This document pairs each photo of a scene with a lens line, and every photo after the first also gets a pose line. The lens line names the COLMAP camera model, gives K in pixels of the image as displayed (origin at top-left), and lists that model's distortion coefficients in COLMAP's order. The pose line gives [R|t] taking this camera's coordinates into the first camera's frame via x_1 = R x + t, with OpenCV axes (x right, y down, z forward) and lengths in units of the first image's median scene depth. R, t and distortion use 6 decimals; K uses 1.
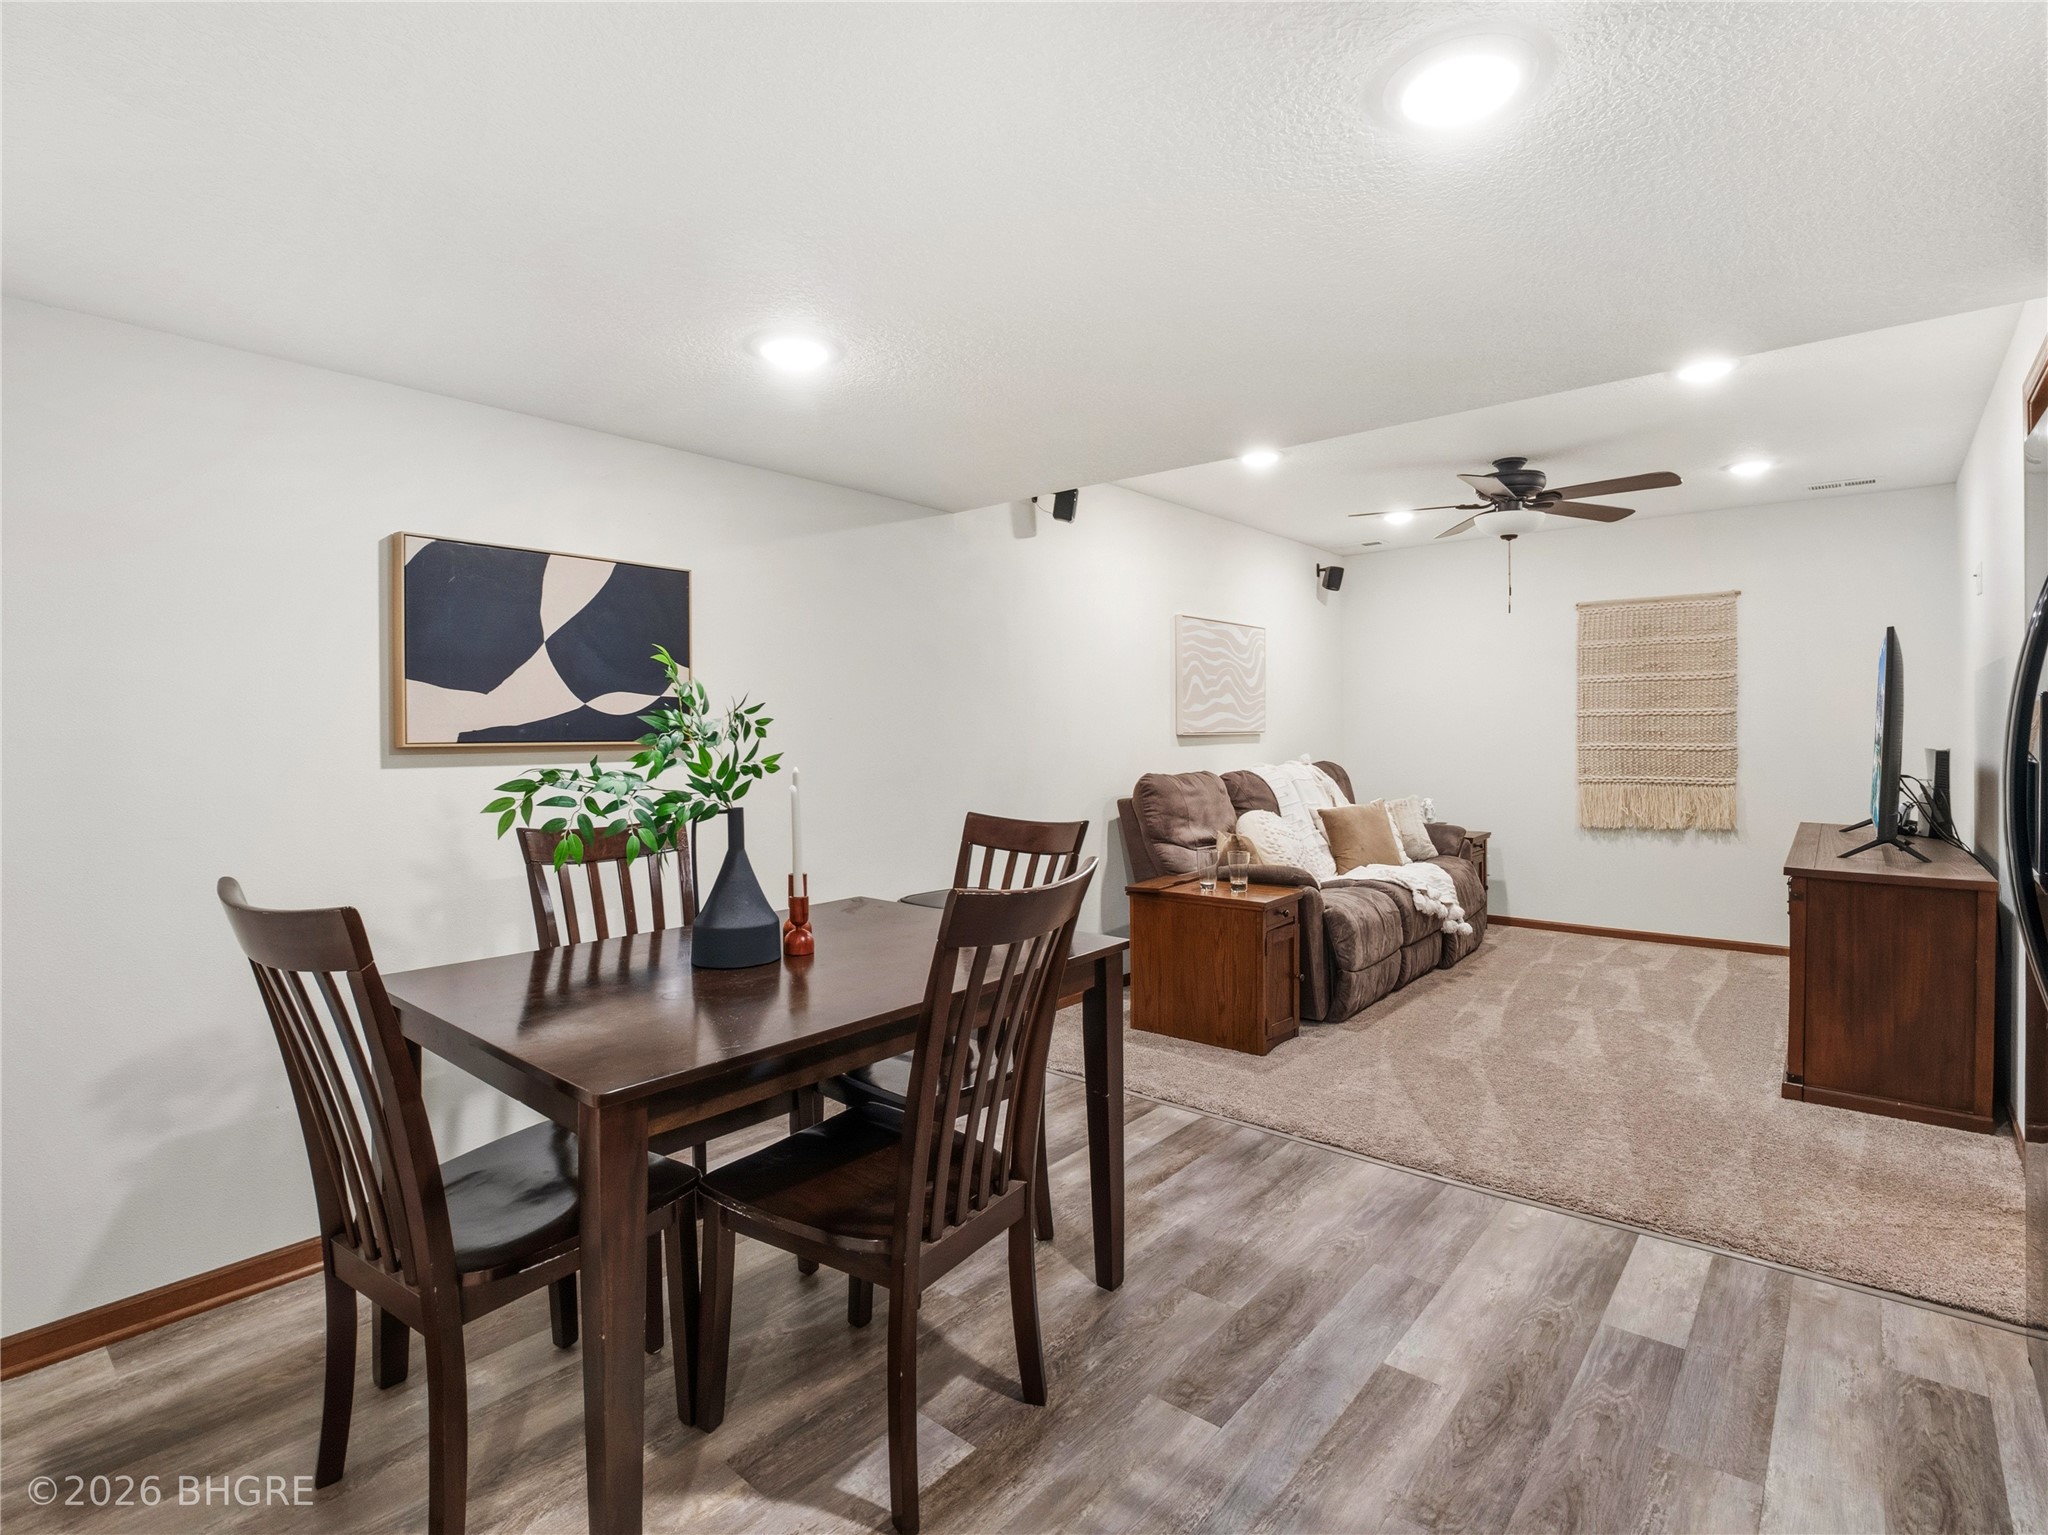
lens RADIAL K [[1005.0, 0, 1024.3], [0, 1005.0, 736.8], [0, 0, 1]] dist [-0.004342, -0.000163]
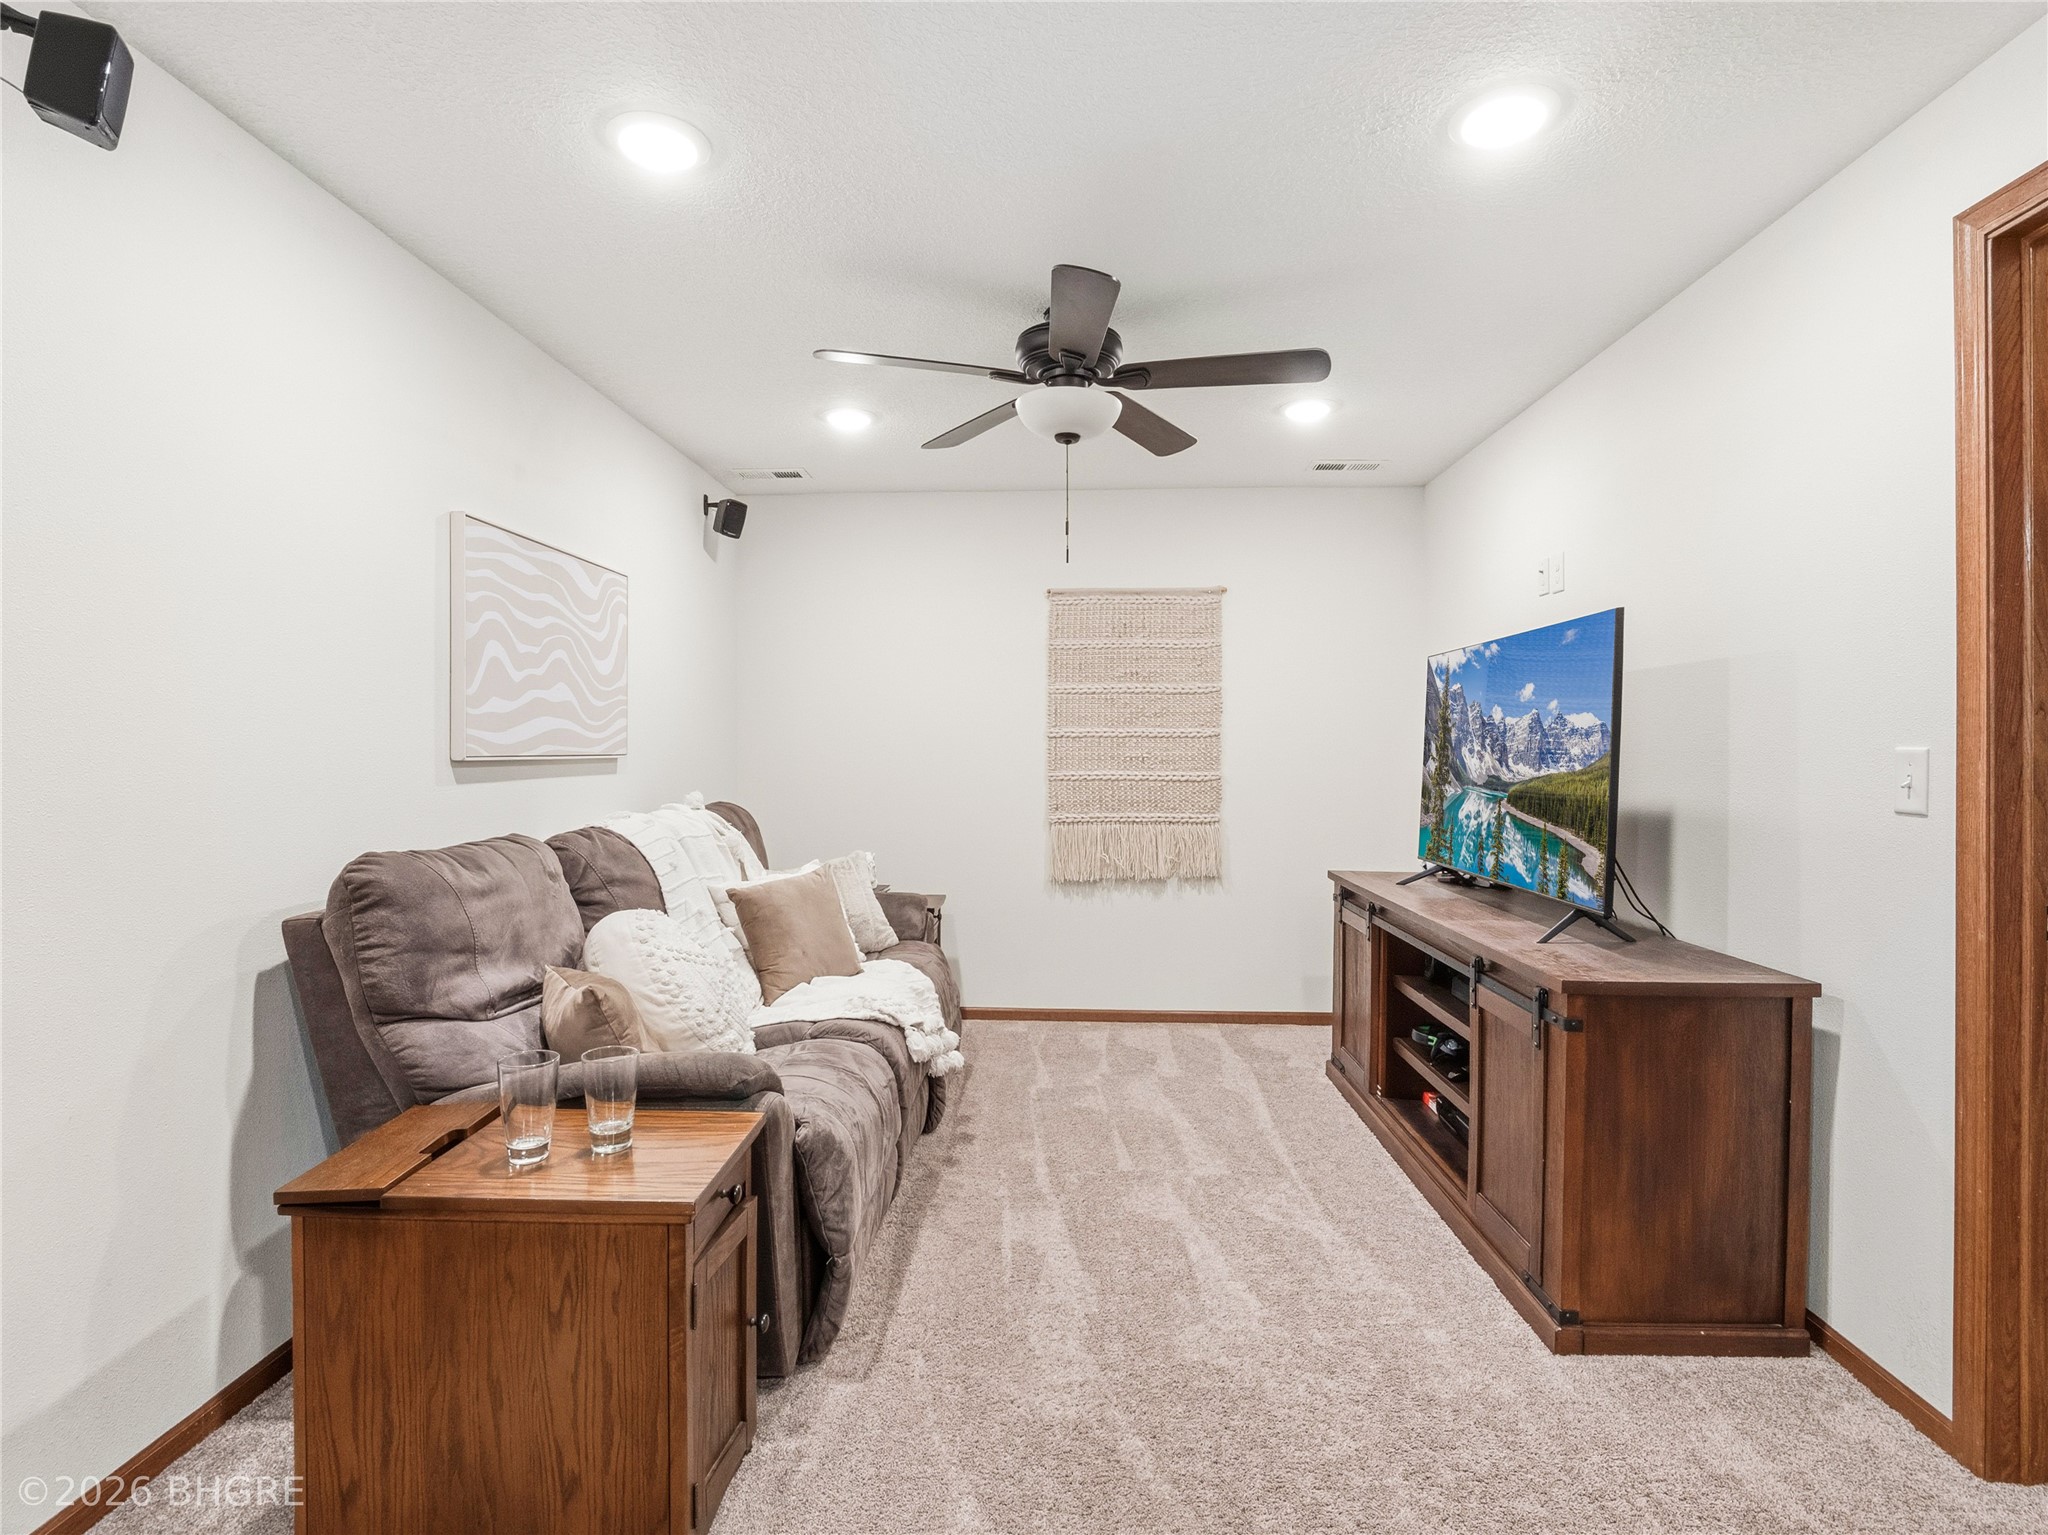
lens RADIAL K [[1002.6, 0, 1021.9], [0, 1002.6, 755.7], [0, 0, 1]] dist [-0.017292, 0.000017]
pose [[0.793206, 0.004623, 0.608935, 0.077216], [-0.002854, 0.999988, -0.003874, -0.003140], [-0.608946, 0.001335, 0.793210, 0.449889]]
